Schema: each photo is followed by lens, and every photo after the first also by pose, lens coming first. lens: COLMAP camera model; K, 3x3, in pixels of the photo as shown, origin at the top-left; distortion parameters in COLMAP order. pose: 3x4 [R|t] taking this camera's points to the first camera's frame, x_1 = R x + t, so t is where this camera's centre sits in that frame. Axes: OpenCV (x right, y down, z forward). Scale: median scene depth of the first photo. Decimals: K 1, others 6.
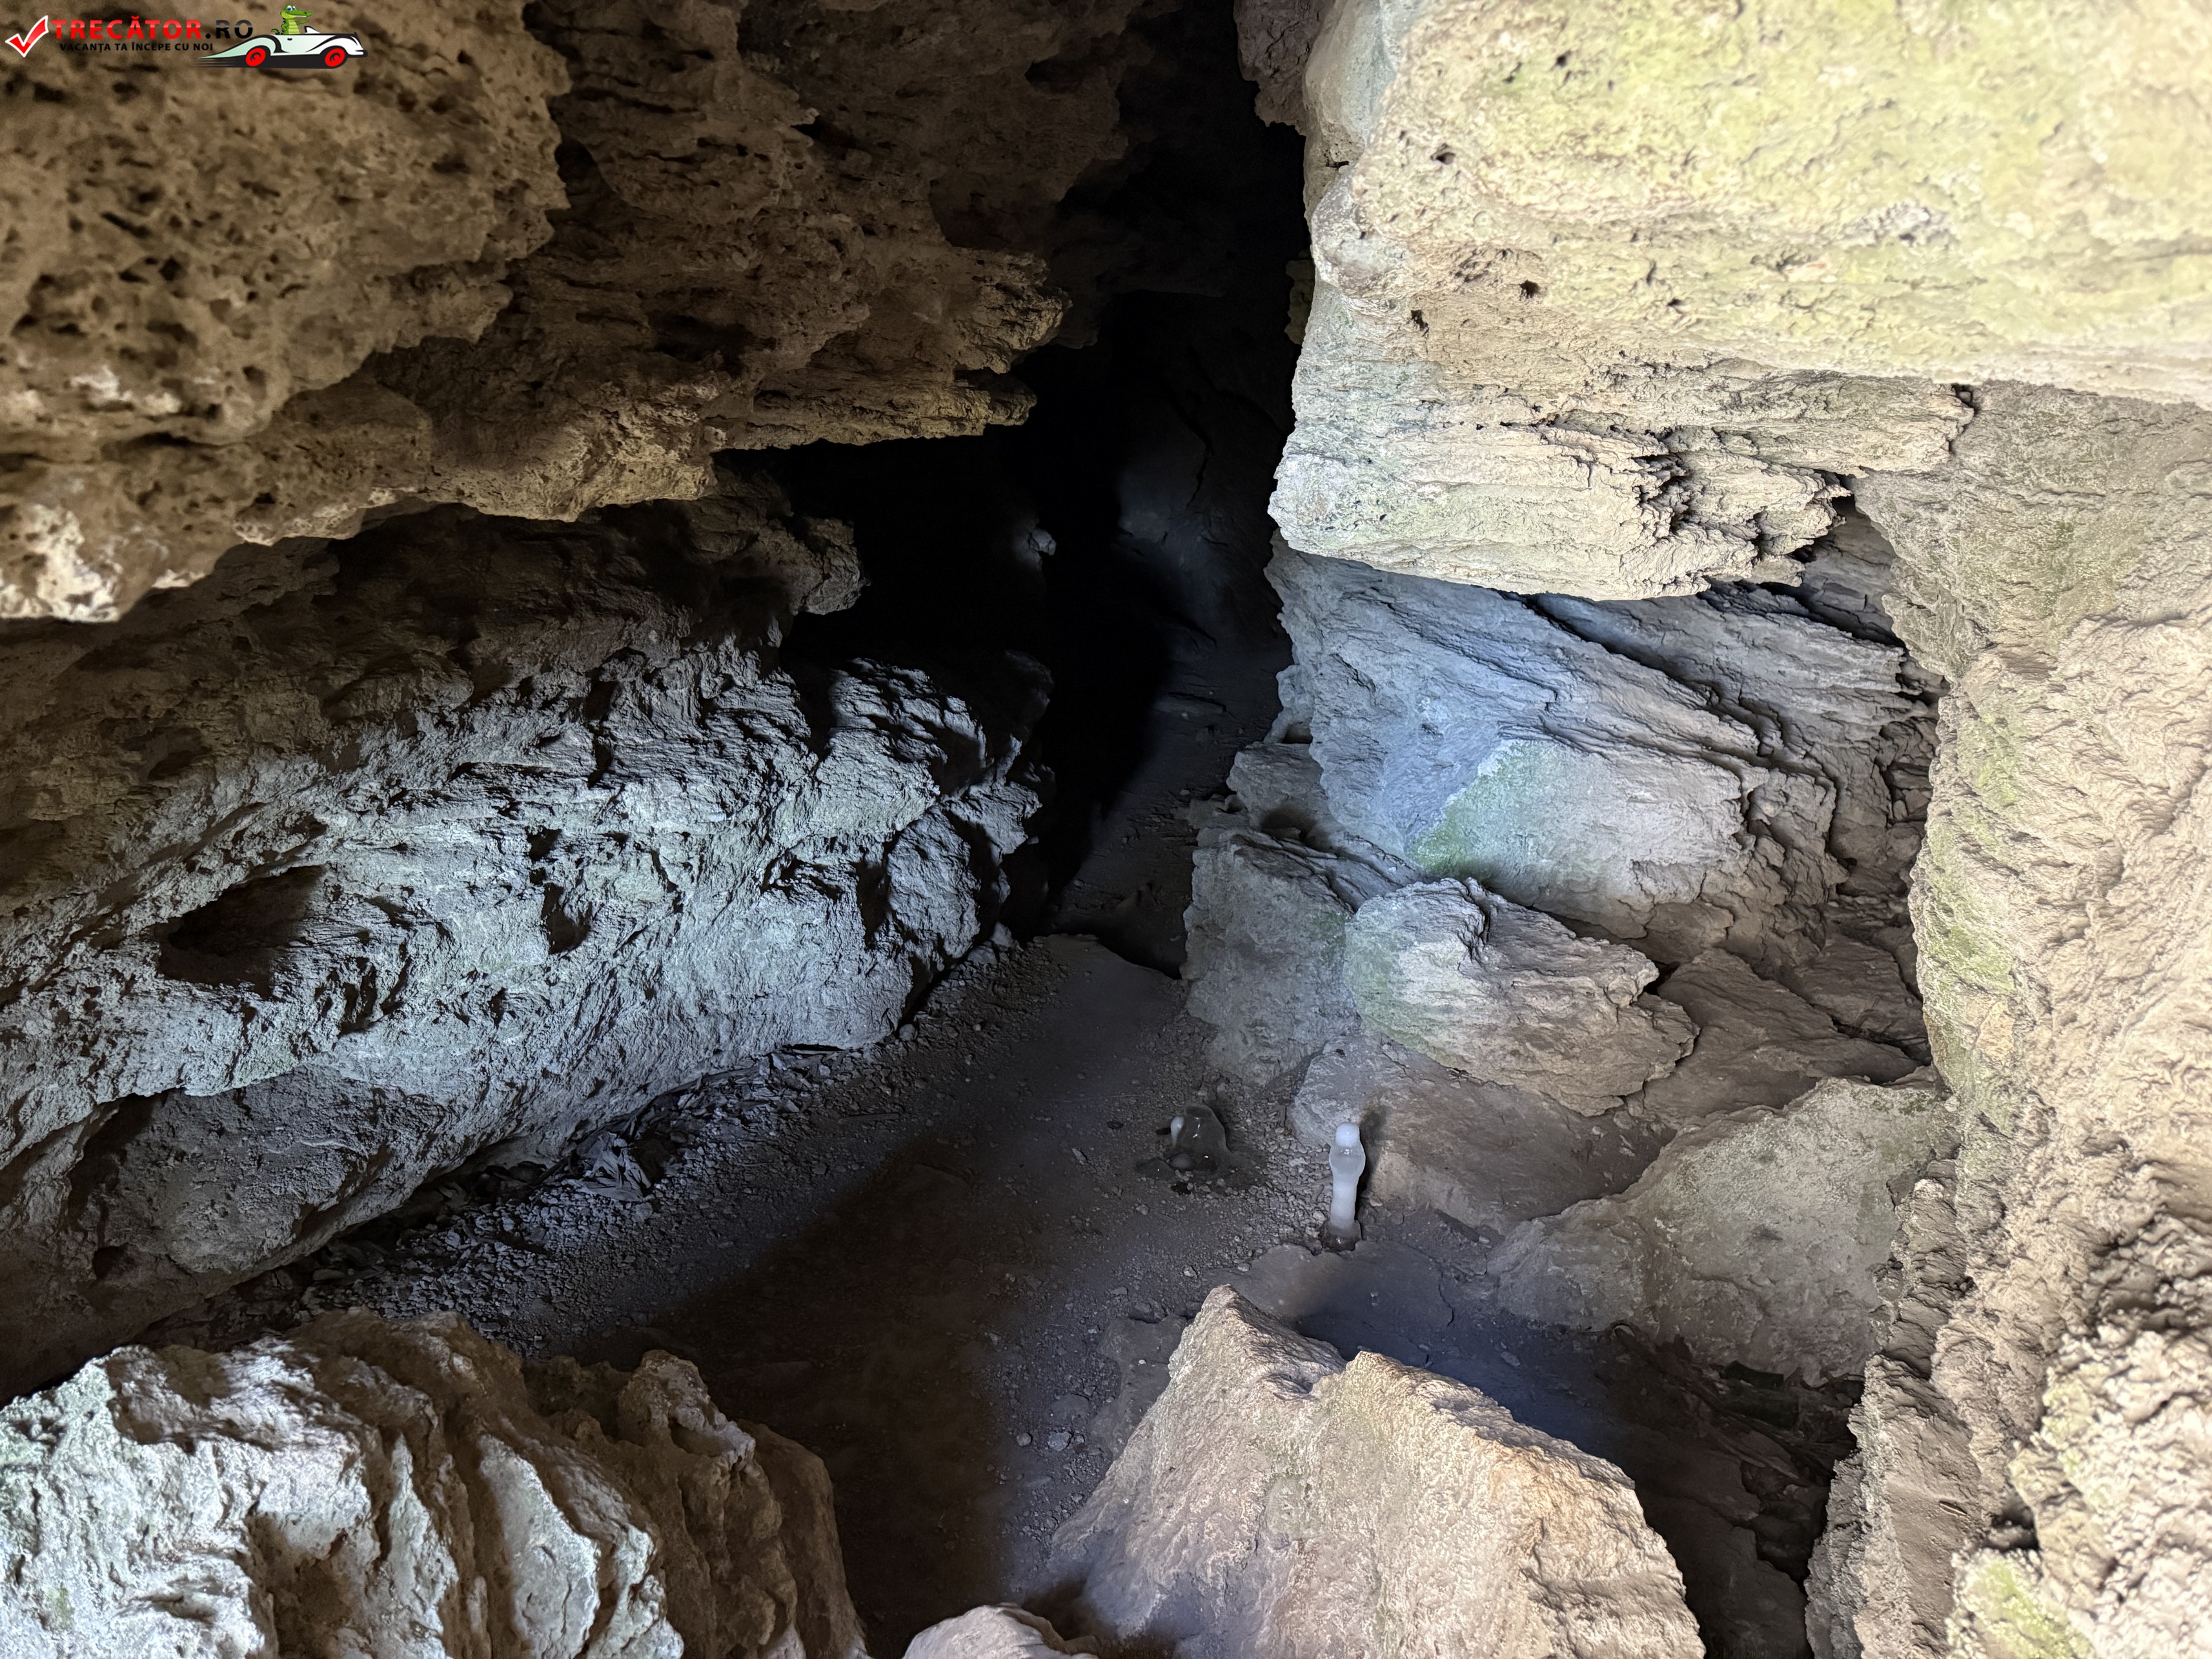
lens RADIAL K [[1524.0, 0, 1084.4], [0, 1524.0, 819.2], [0, 0, 1]] dist [0.058845, -0.065029]
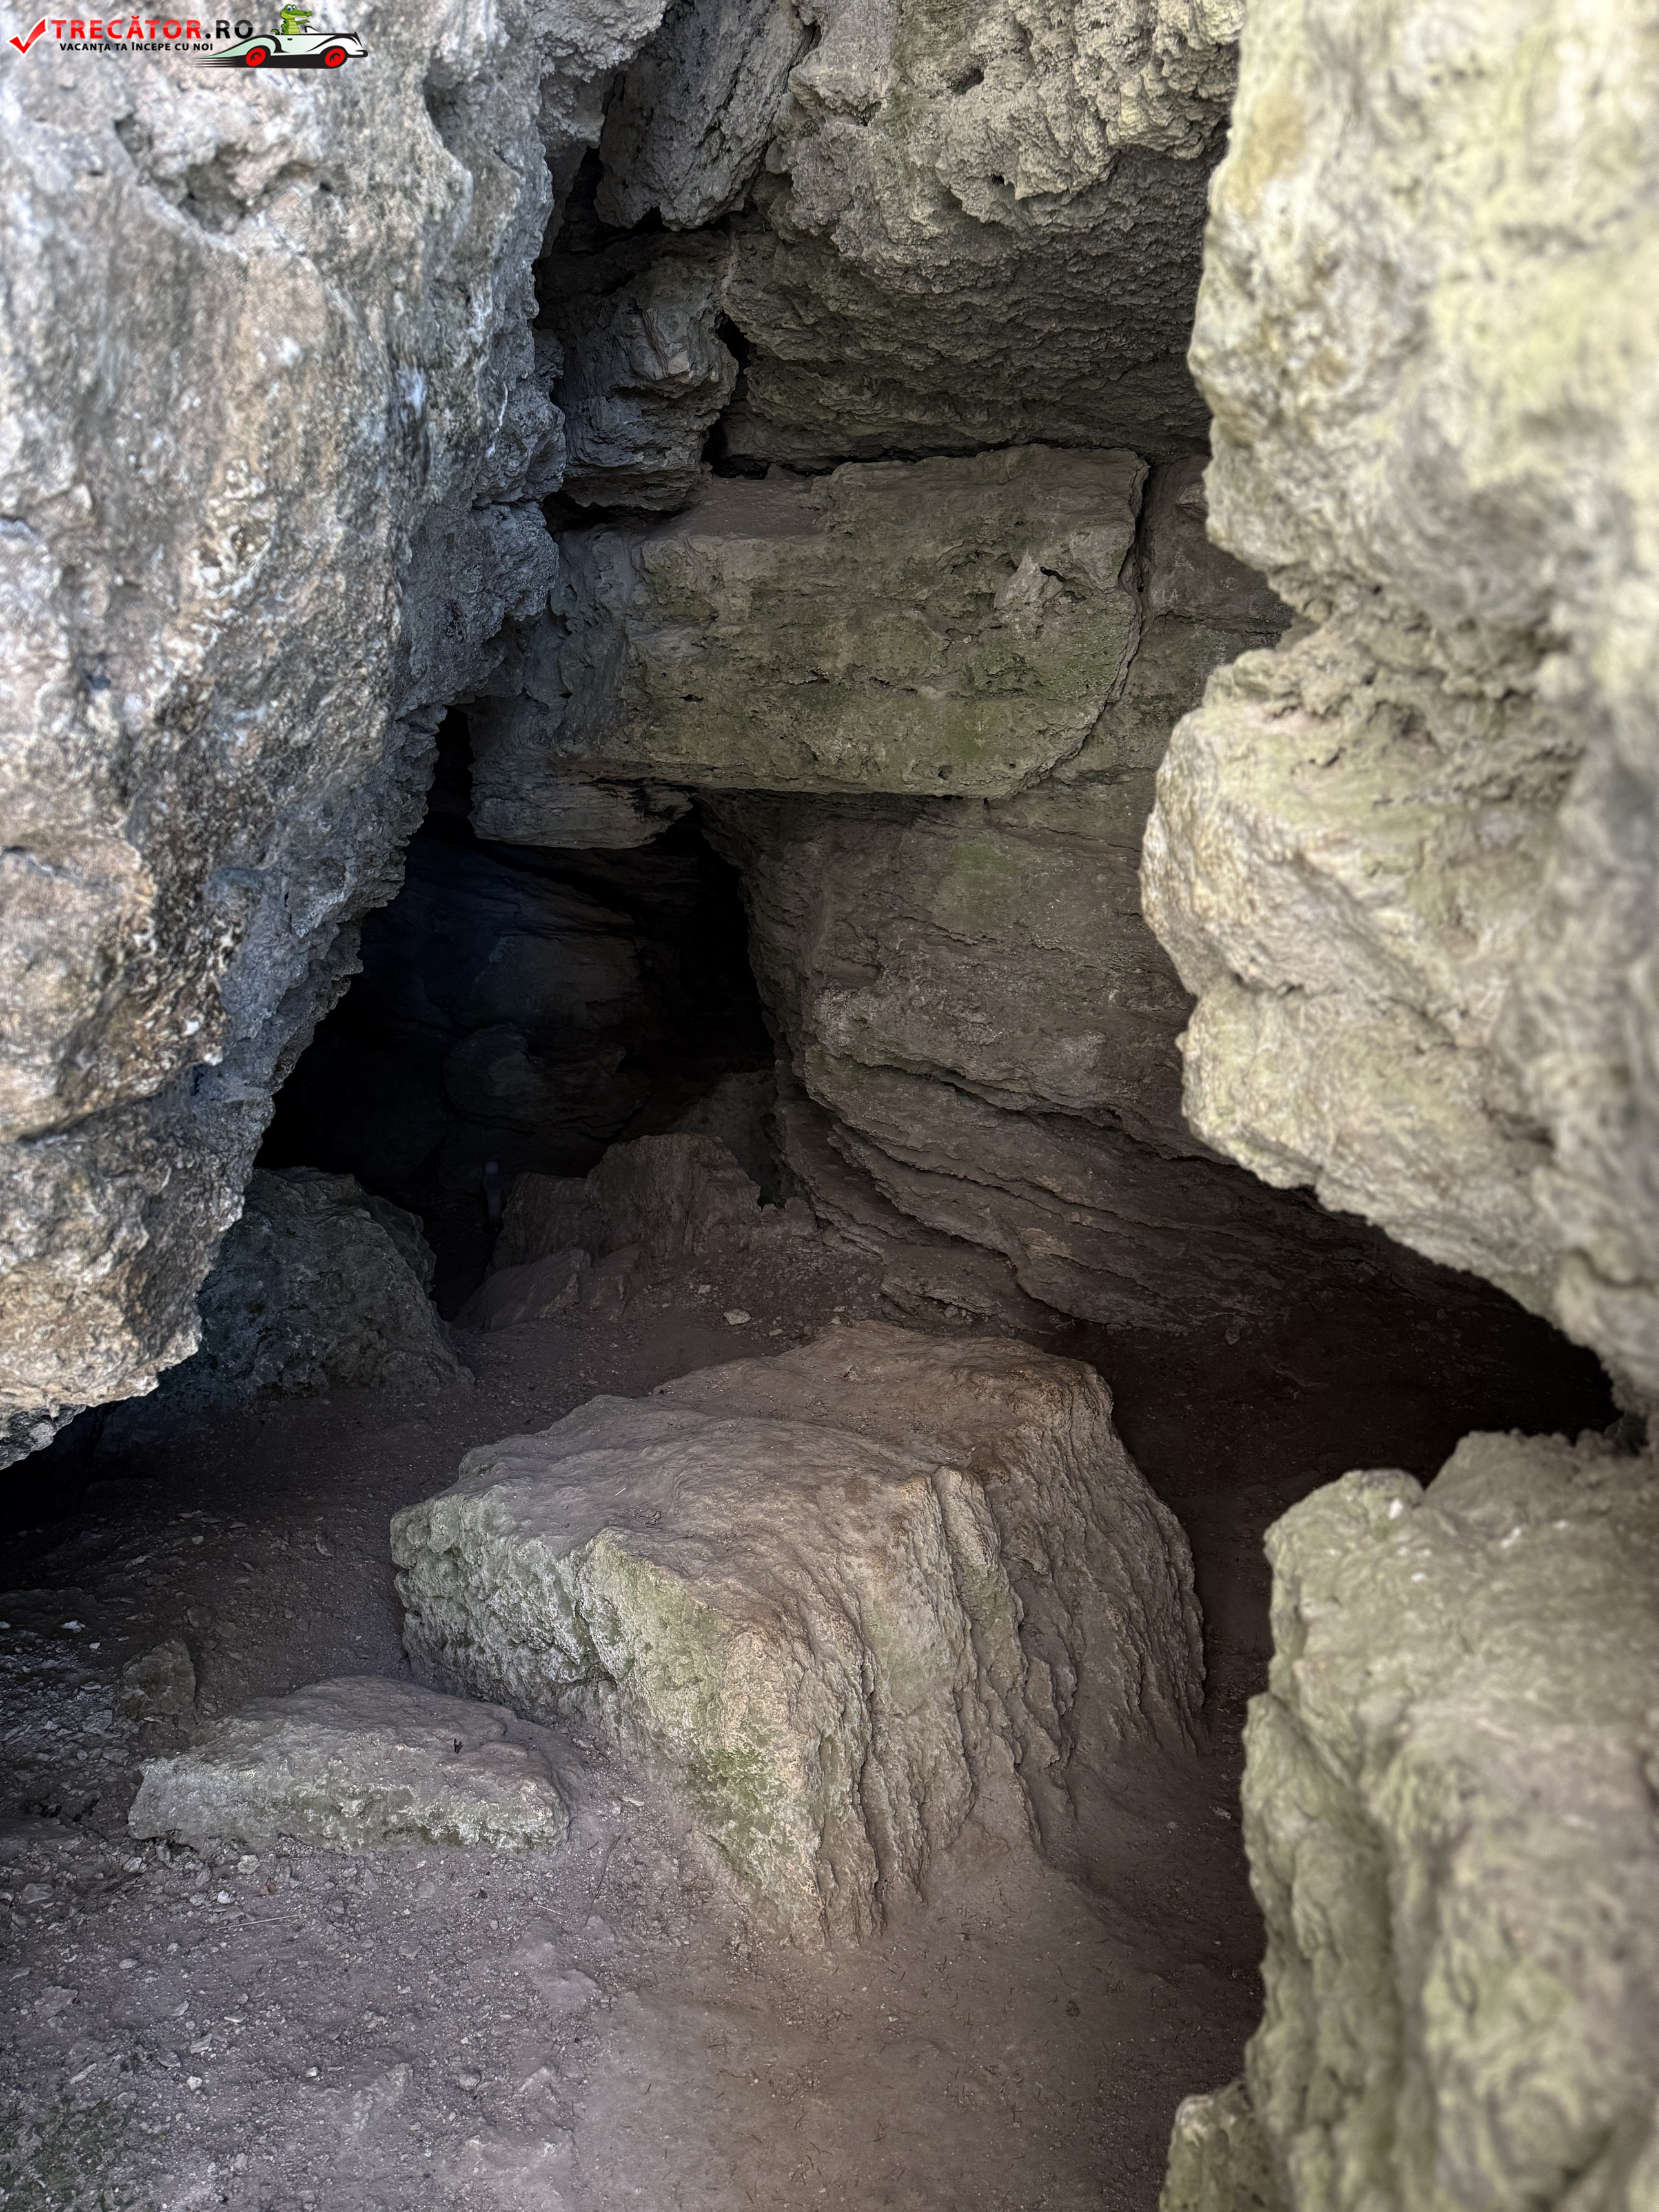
lens RADIAL K [[1524.0, 0, 825.6], [0, 1524.0, 1107.3], [0, 0, 1]] dist [0.058845, -0.065029]
pose [[0.826528, -0.201819, 0.525471, -0.377251], [0.185244, 0.979040, 0.084647, 0.058281], [-0.531541, 0.027377, 0.846590, -0.611429]]
